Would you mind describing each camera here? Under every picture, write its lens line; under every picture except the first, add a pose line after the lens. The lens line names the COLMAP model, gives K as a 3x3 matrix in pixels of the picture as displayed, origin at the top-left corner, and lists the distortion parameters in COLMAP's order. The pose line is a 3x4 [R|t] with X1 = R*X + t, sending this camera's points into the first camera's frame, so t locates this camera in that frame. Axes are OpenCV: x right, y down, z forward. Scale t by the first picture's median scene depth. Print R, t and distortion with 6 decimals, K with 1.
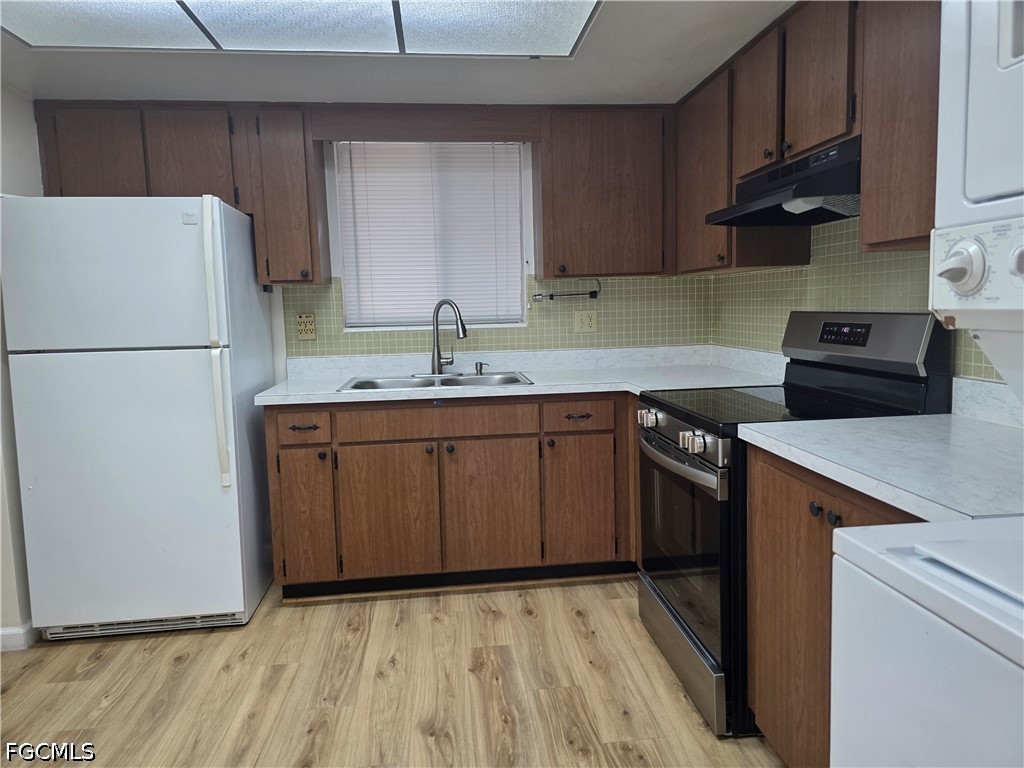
lens RADIAL K [[693.2, 0, 515.0], [0, 693.2, 378.8], [0, 0, 1]] dist [0.061084, -0.055162]
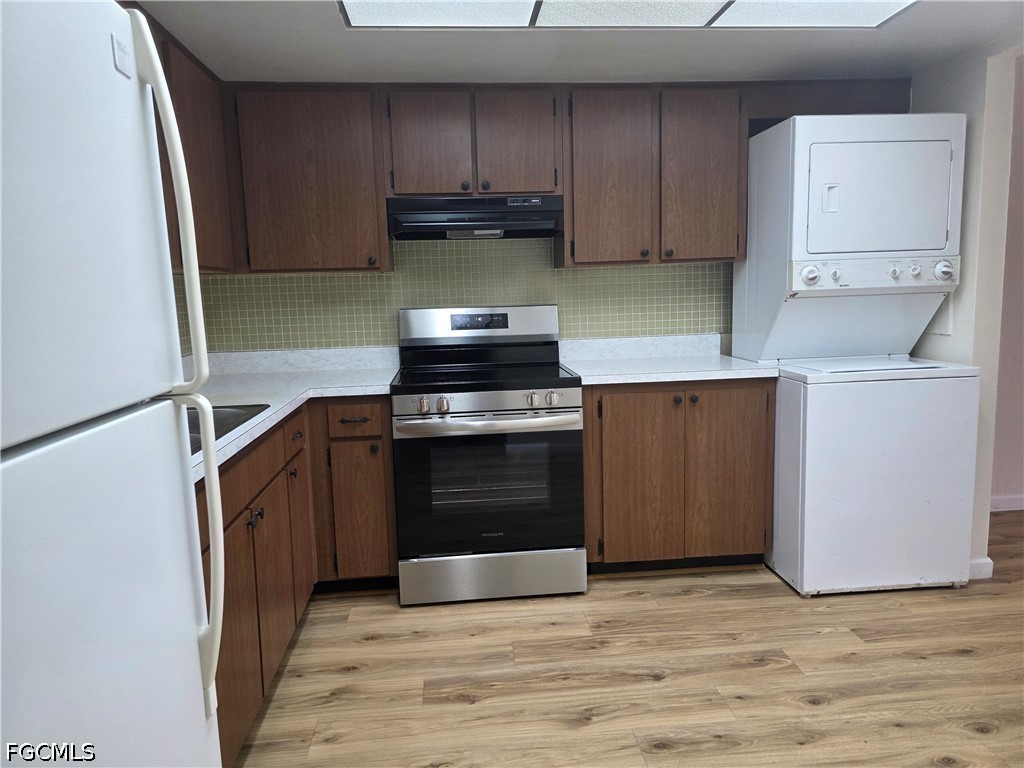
lens RADIAL K [[693.2, 0, 515.4], [0, 693.2, 384.7], [0, 0, 1]] dist [0.061084, -0.055162]
pose [[0.004993, -0.102259, 0.994745, -0.938210], [0.135409, 0.985665, 0.100646, -0.068615], [-0.990777, 0.134195, 0.018769, 0.898876]]
